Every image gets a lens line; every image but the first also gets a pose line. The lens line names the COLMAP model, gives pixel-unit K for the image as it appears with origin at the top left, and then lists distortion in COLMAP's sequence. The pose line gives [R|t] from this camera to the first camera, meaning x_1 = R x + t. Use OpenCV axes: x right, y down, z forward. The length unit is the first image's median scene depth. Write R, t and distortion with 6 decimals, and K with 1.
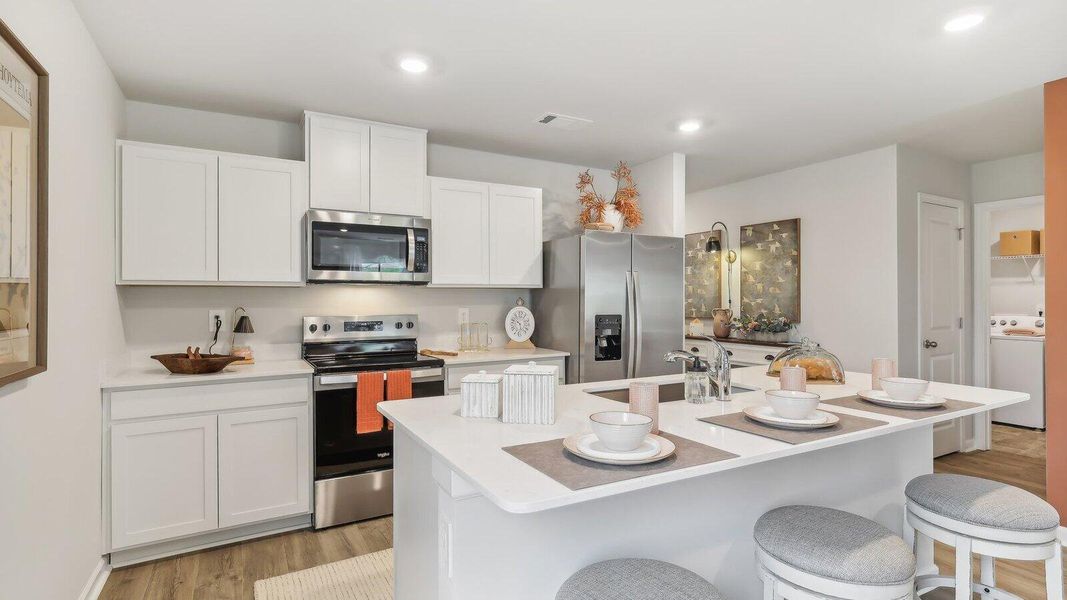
lens RADIAL K [[518.0, 0, 533.5], [0, 518.0, 300.0], [0, 0, 1]] dist [0.000042, -0.000091]
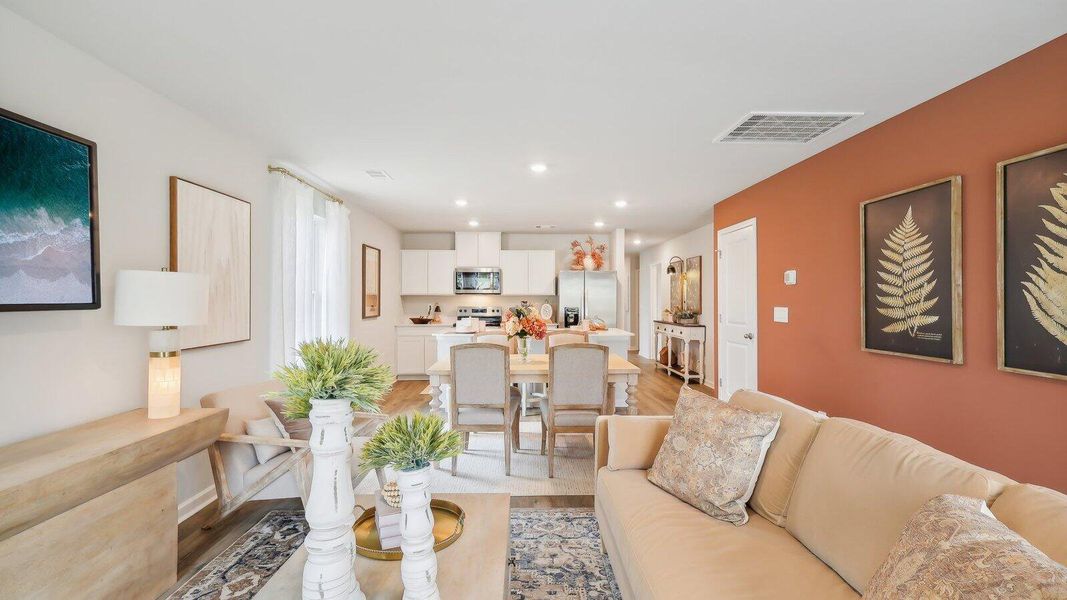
lens RADIAL K [[467.3, 0, 533.5], [0, 467.3, 300.0], [0, 0, 1]] dist [-0.000017, -0.000106]
pose [[0.878349, -0.000612, -0.478019, 1.072958], [-0.002668, 0.999977, -0.006182, 0.011996], [0.478012, 0.006705, 0.878328, -0.948050]]
